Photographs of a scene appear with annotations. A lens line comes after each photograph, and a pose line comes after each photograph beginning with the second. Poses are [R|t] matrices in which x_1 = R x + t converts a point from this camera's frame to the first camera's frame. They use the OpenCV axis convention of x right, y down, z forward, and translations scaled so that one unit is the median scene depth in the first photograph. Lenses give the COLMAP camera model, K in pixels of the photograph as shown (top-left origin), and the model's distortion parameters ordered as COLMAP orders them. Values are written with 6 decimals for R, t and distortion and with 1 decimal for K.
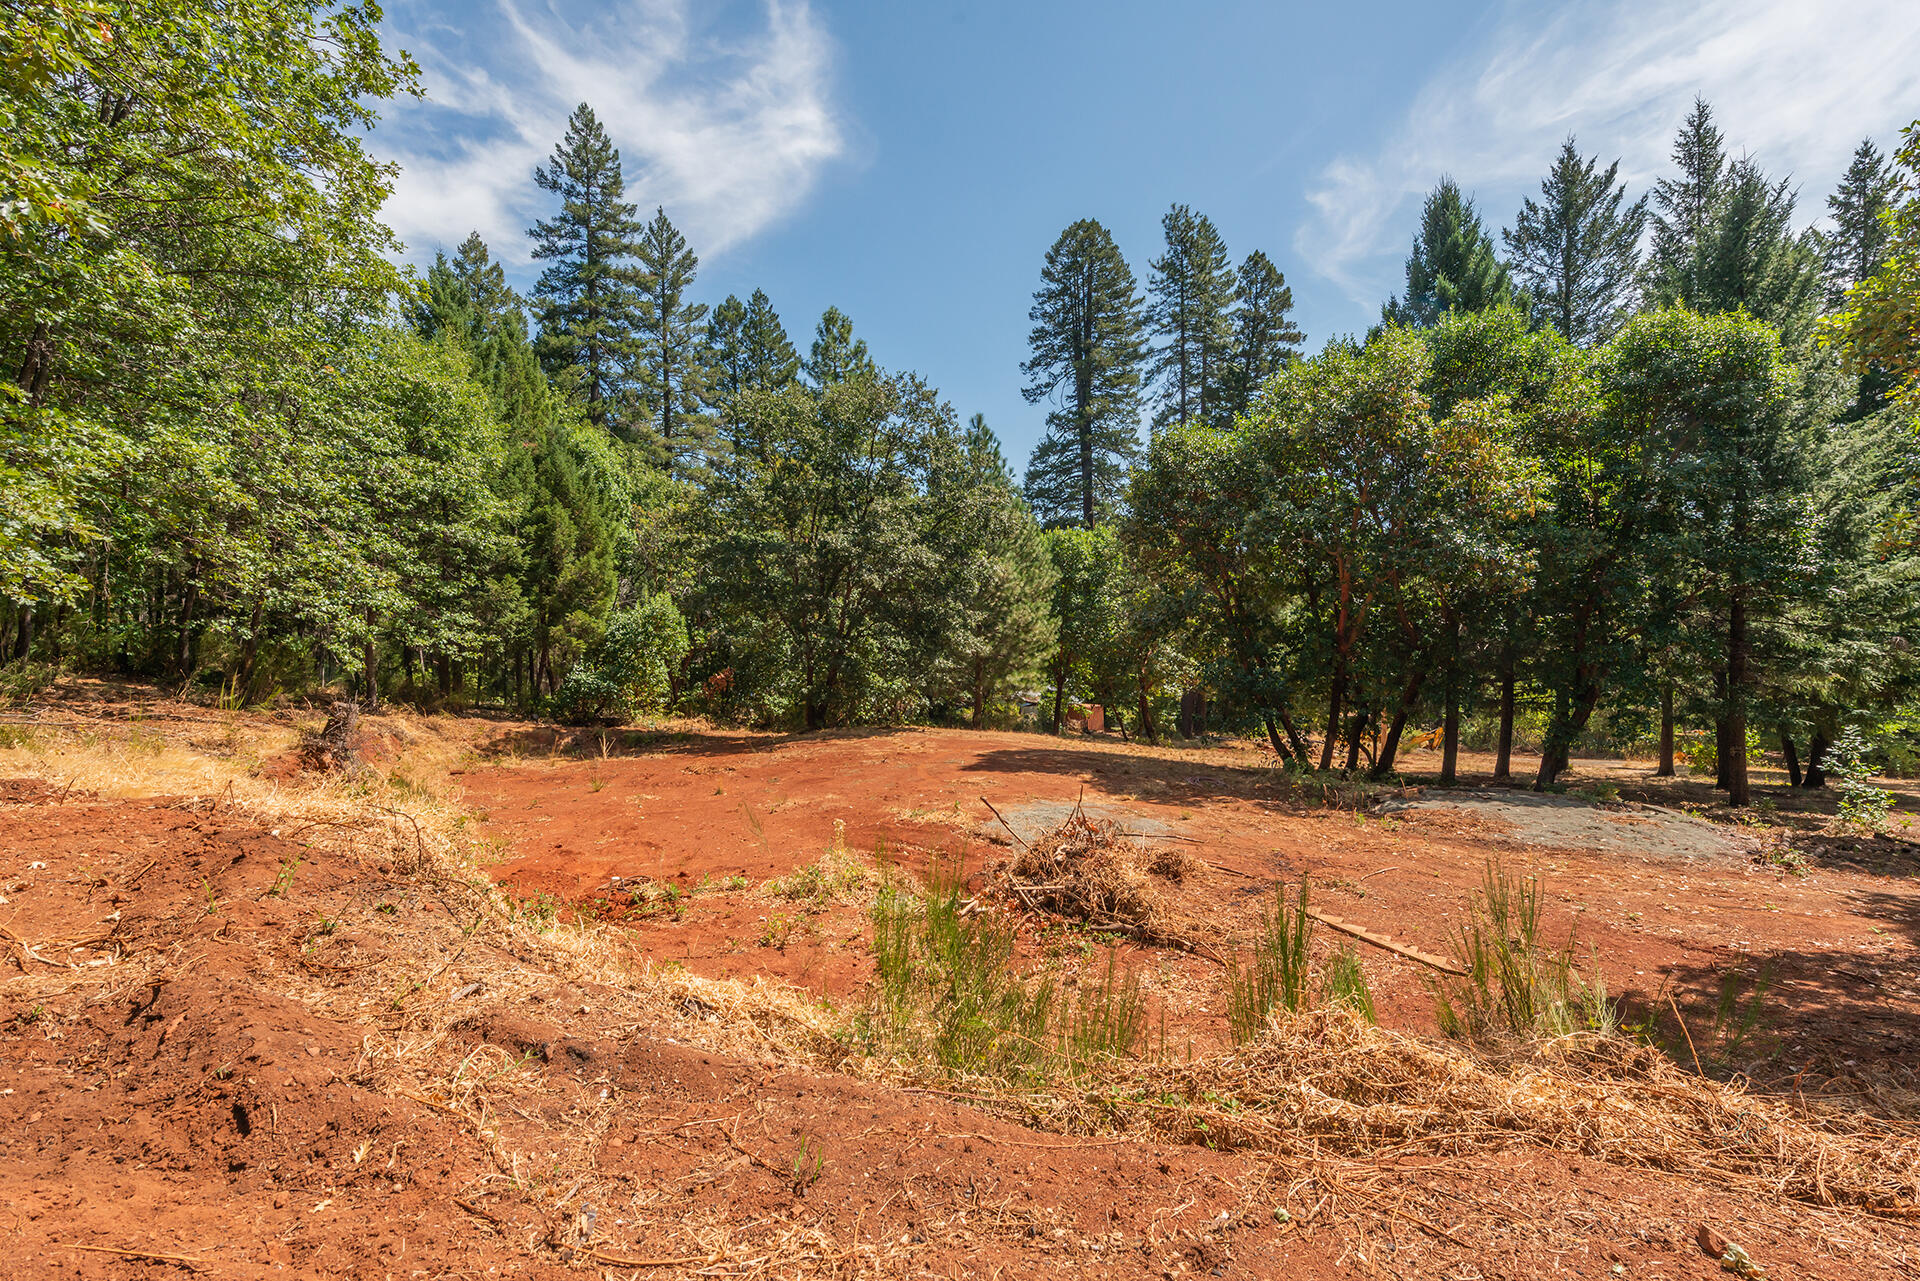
lens RADIAL K [[839.6, 0, 952.1], [0, 839.6, 648.9], [0, 0, 1]] dist [0.011751, -0.000150]
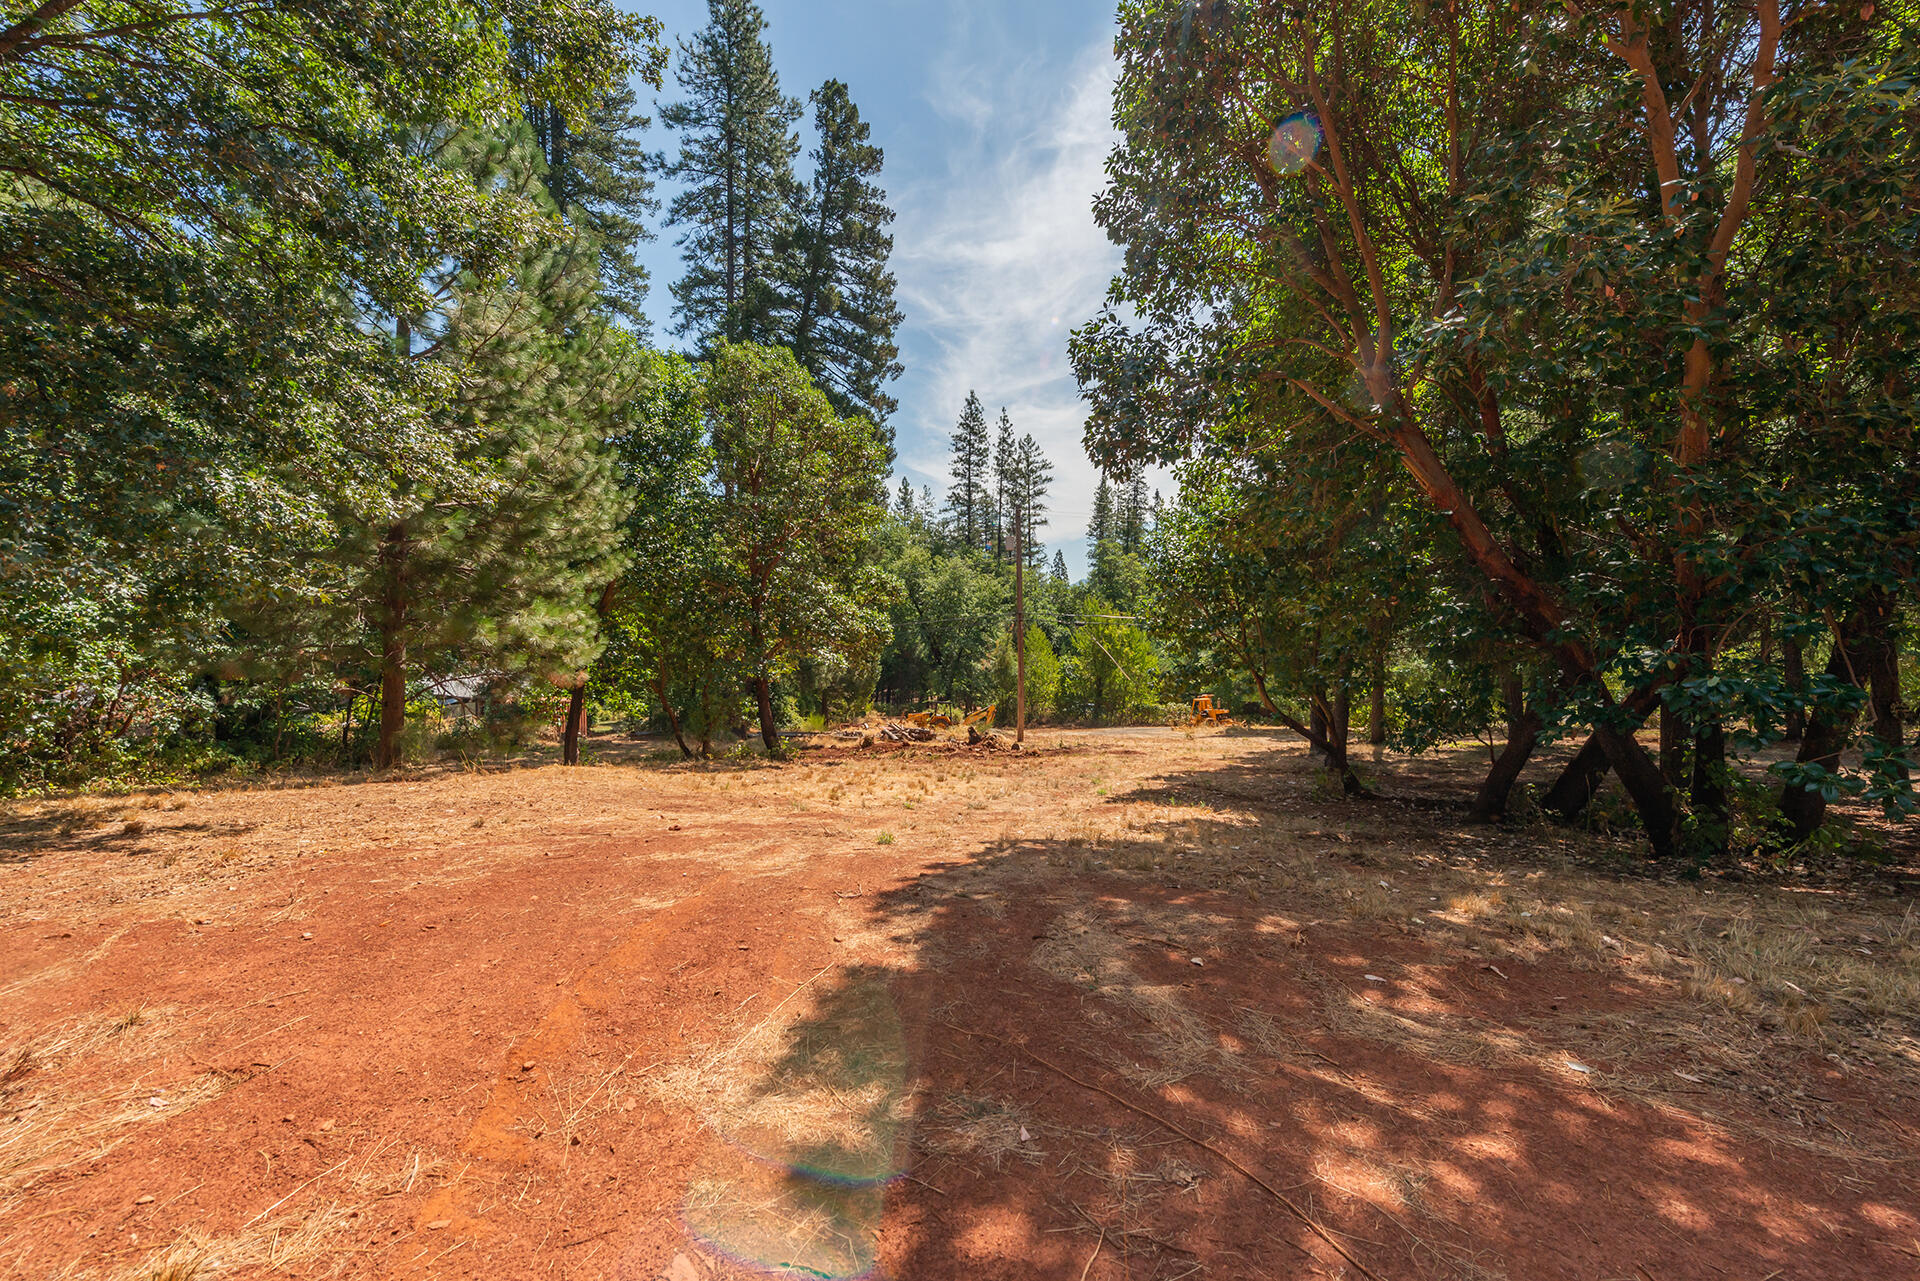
lens RADIAL K [[770.6, 0, 953.5], [0, 770.6, 645.8], [0, 0, 1]] dist [0.010986, -0.000218]
pose [[0.749052, 0.010586, 0.662427, -0.008634], [-0.006453, 0.999941, -0.008683, 0.037043], [-0.662480, 0.002229, 0.749077, 0.484078]]
